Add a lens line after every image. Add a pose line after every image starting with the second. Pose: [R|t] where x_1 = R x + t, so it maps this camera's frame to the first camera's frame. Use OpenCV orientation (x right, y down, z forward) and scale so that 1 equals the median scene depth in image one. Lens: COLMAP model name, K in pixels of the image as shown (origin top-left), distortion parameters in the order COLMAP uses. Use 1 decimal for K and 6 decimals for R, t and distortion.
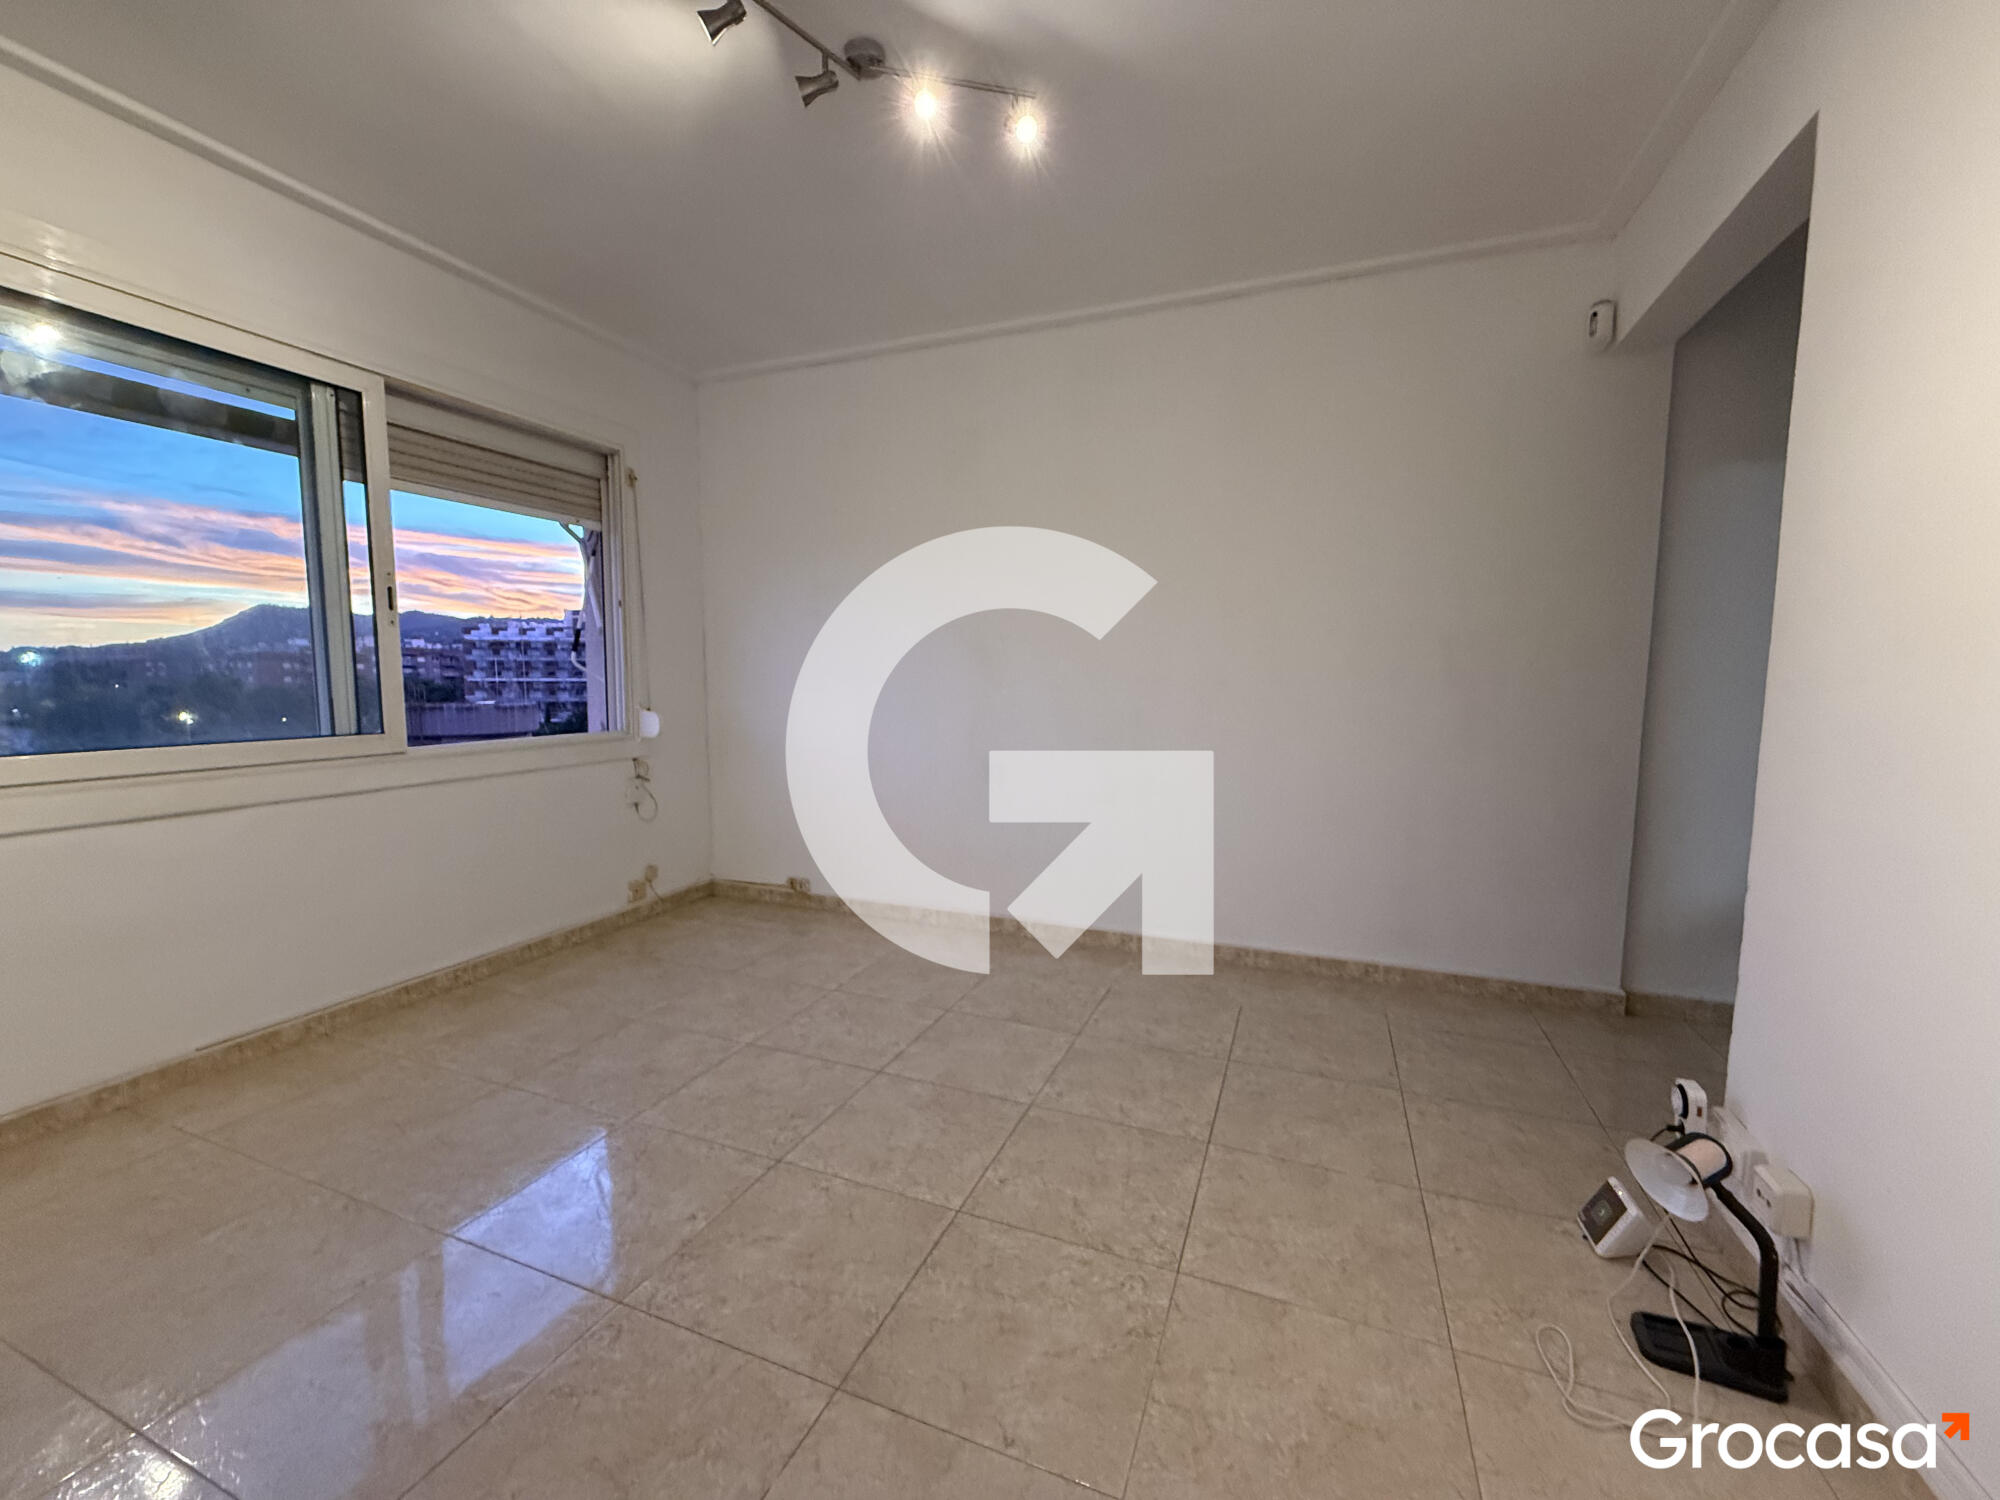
lens RADIAL K [[798.4, 0, 1006.9], [0, 798.4, 745.6], [0, 0, 1]] dist [-0.001526, 0.000220]
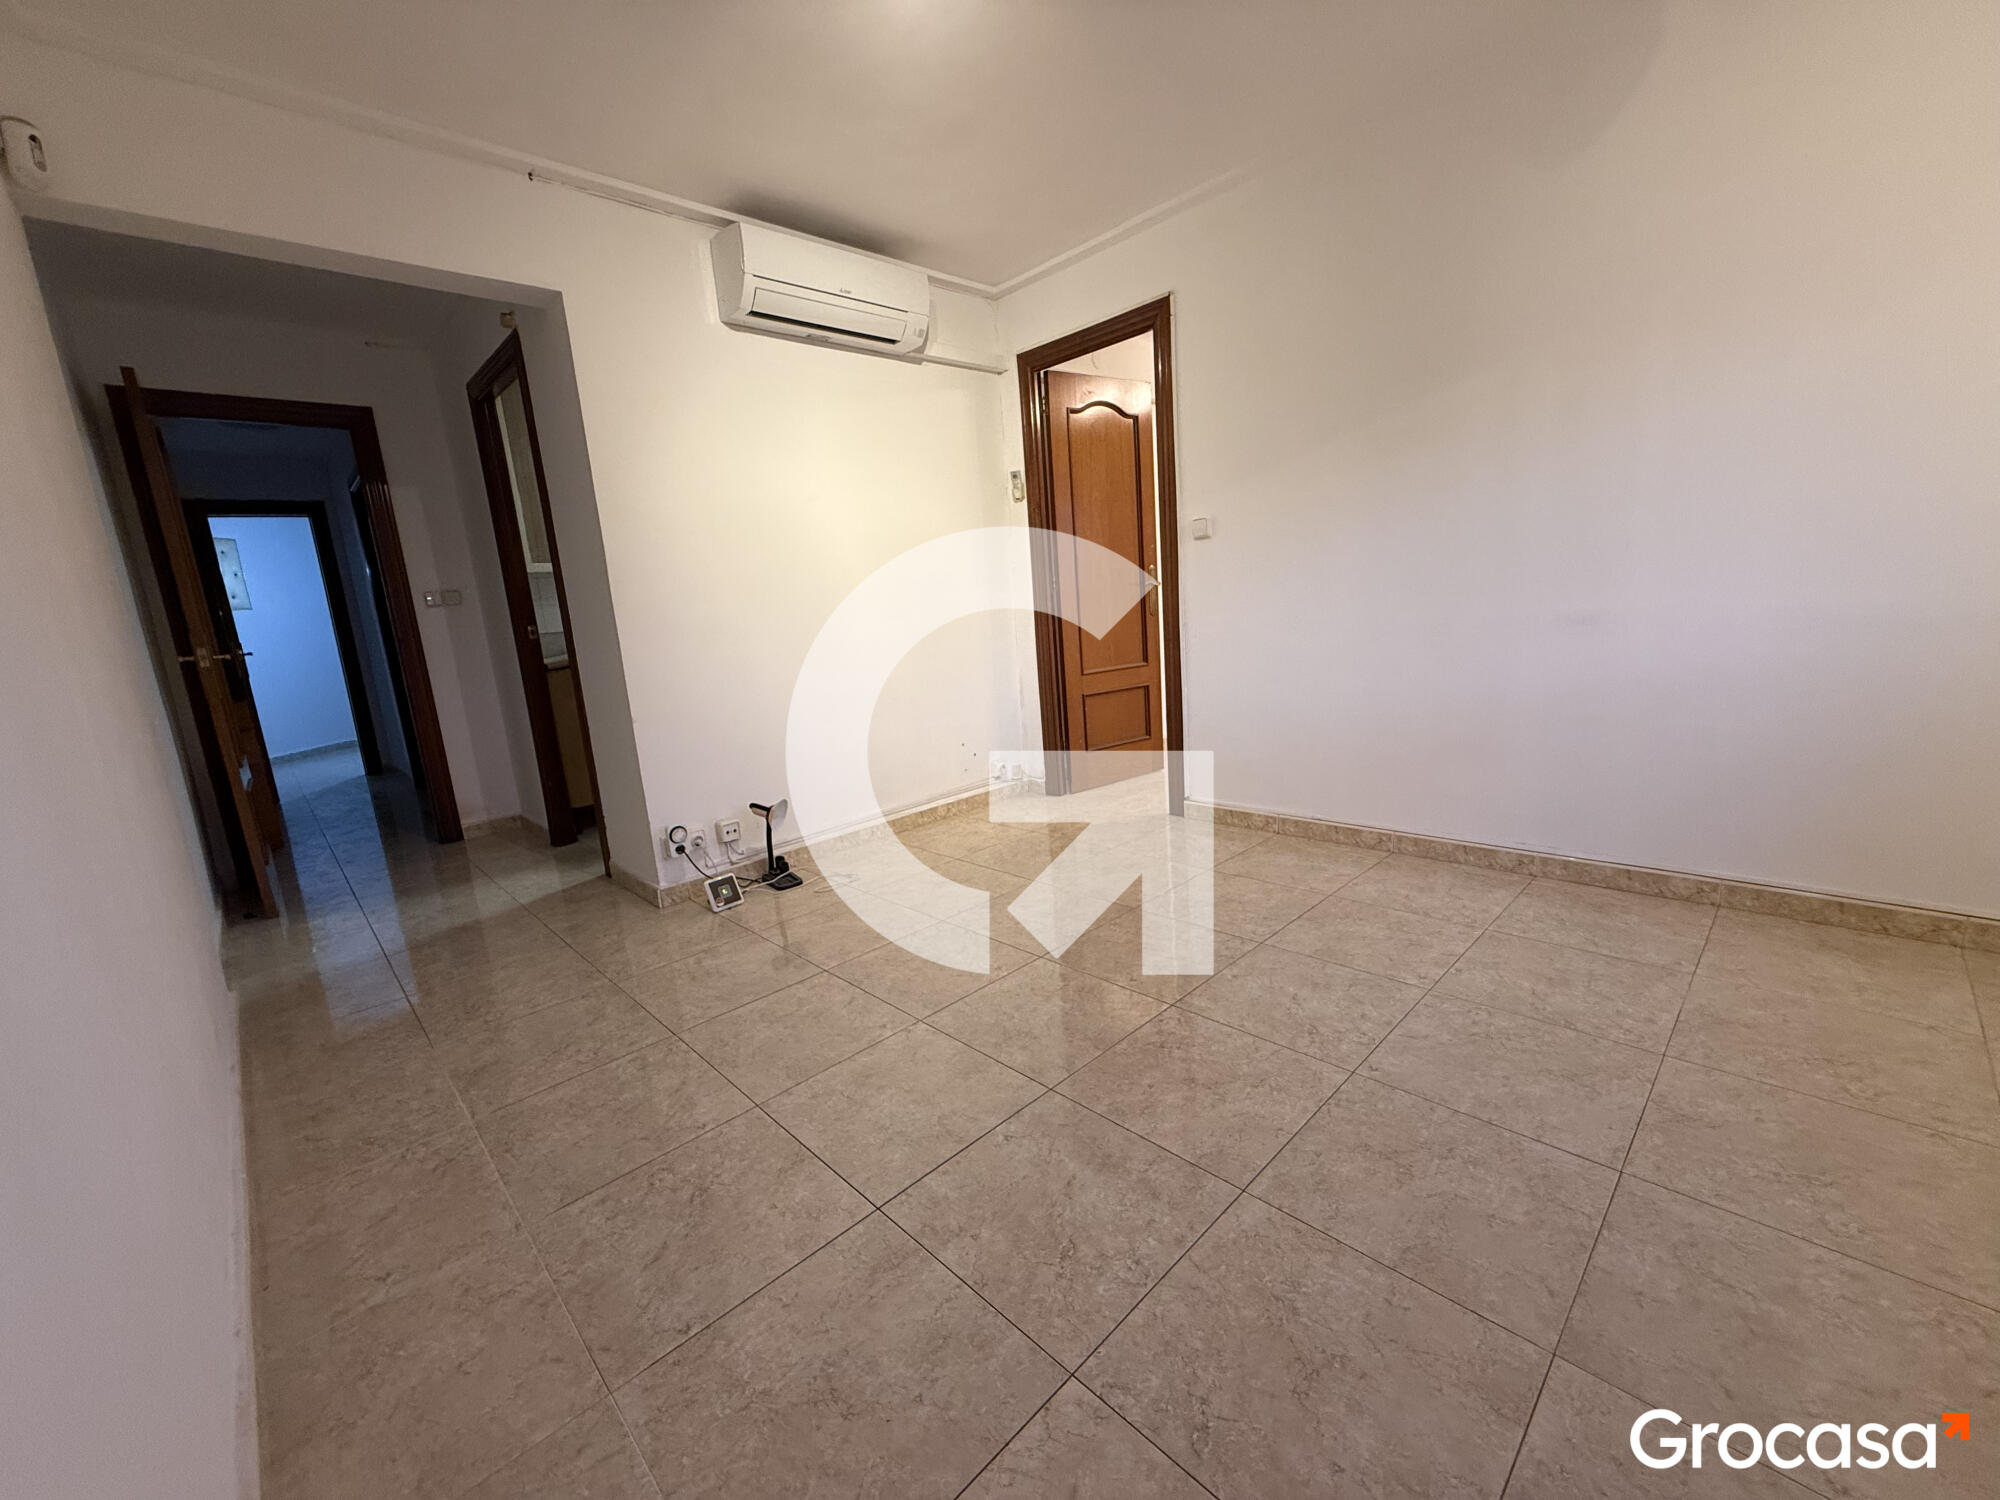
lens RADIAL K [[798.4, 0, 996.4], [0, 798.4, 755.1], [0, 0, 1]] dist [-0.001526, 0.000220]
pose [[-0.904817, -0.017588, 0.425438, -0.471767], [0.107671, 0.957225, 0.268566, -0.114093], [-0.411963, 0.288810, -0.864220, 1.741563]]
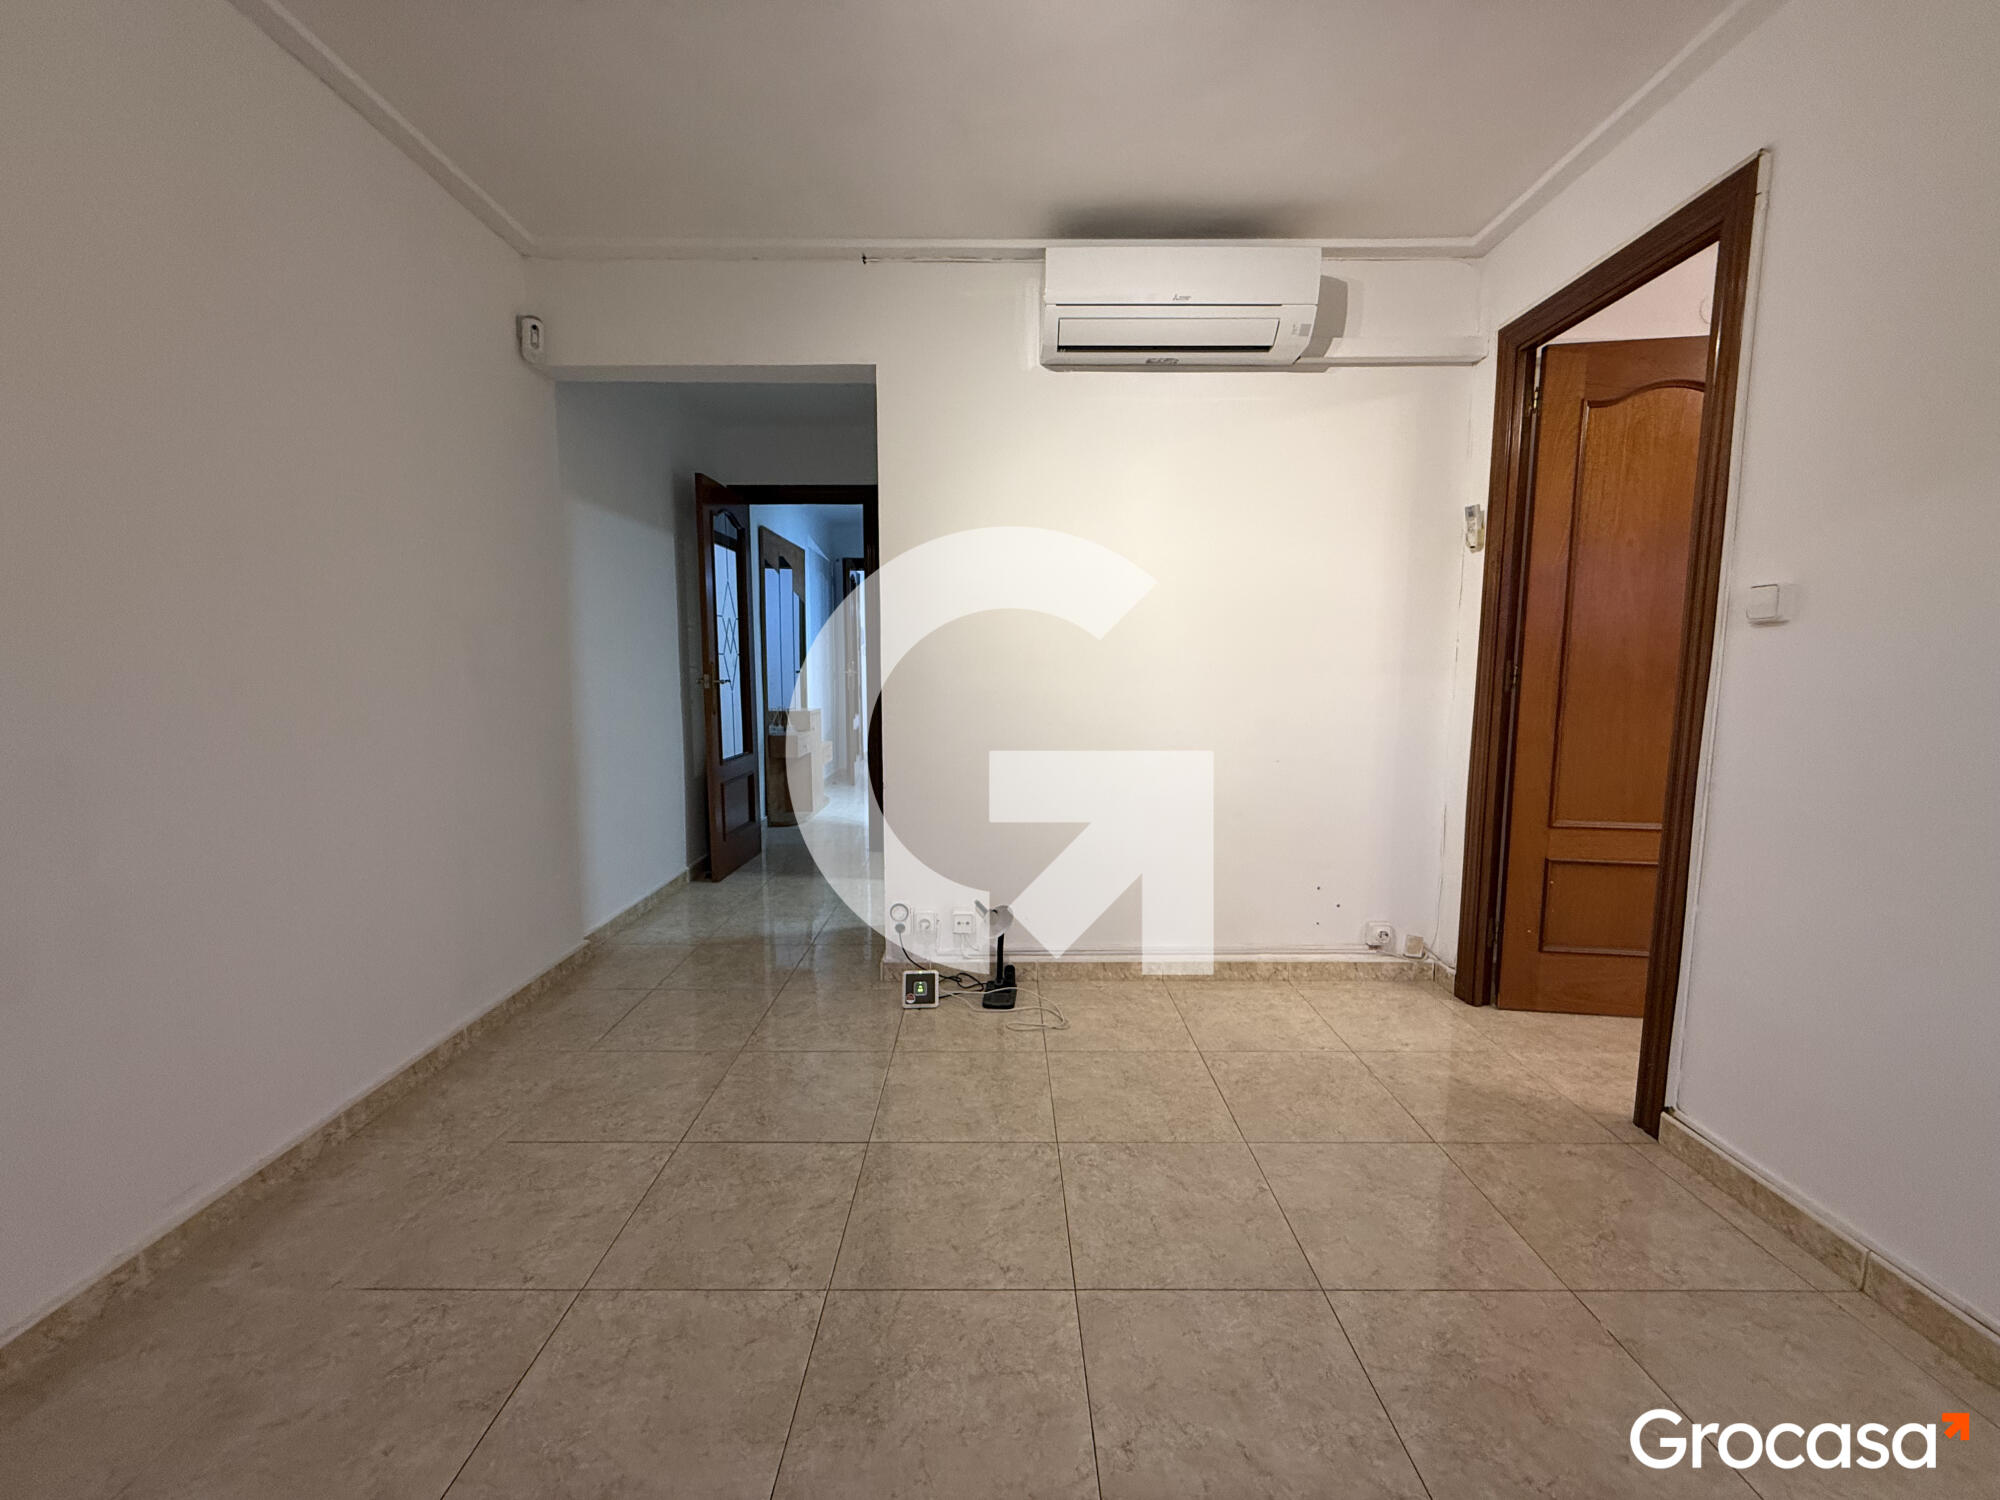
lens RADIAL K [[798.4, 0, 995.4], [0, 798.4, 752.1], [0, 0, 1]] dist [-0.001526, 0.000220]
pose [[-0.360160, -0.108222, 0.926592, -0.630097], [0.079584, 0.986063, 0.146102, -0.106811], [-0.929490, 0.126362, -0.346527, 1.066148]]
